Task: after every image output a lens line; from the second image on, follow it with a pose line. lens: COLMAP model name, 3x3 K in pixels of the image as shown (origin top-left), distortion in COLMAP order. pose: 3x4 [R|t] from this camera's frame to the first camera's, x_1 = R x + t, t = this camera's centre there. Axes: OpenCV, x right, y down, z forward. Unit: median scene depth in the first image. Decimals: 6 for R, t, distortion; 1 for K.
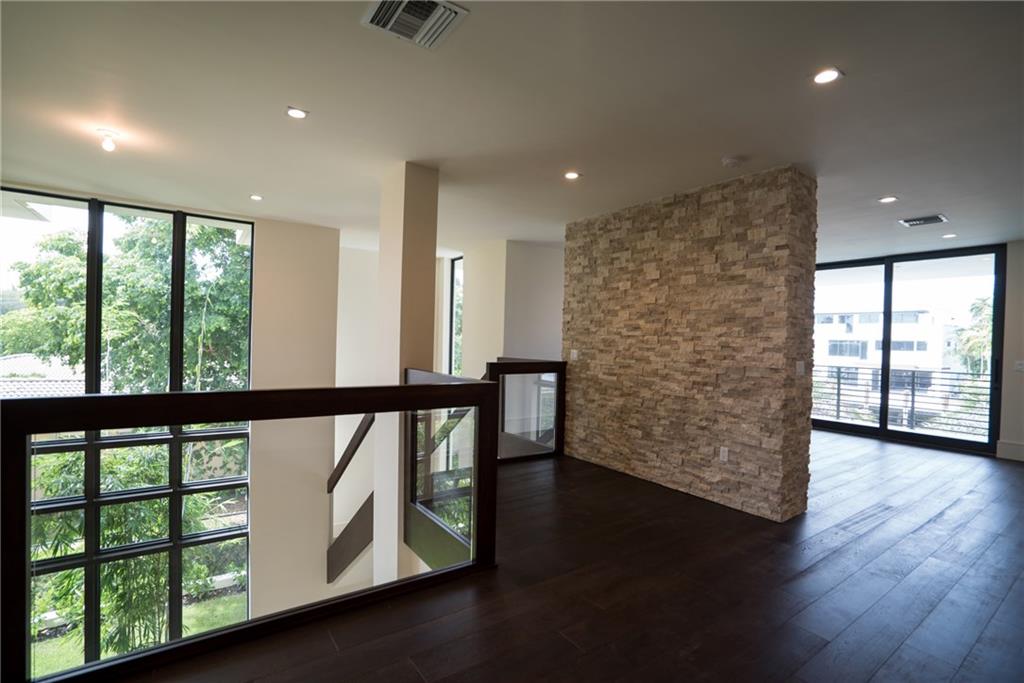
lens RADIAL K [[470.8, 0, 512.0], [0, 470.8, 341.5], [0, 0, 1]] dist [-0.029819, -0.000603]
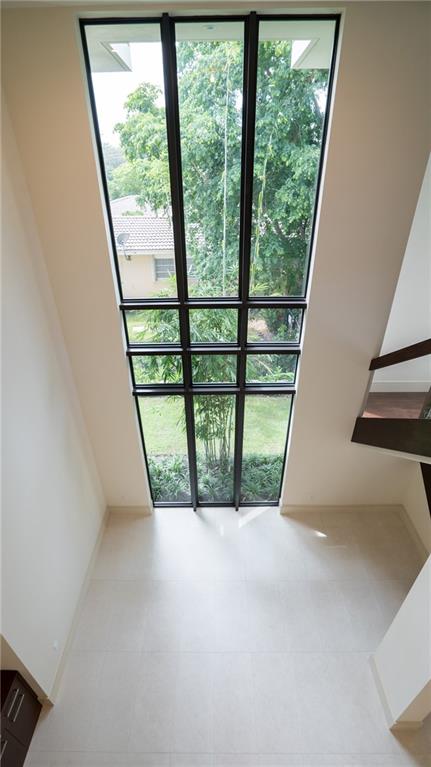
lens RADIAL K [[355.8, 0, 215.5], [0, 355.8, 383.5], [0, 0, 1]] dist [0.003738, 0.000916]
pose [[0.818227, 0.267408, -0.508918, -0.286293], [0.018418, 0.872589, 0.488108, -0.032452], [0.574600, -0.408756, 0.709051, 0.274797]]
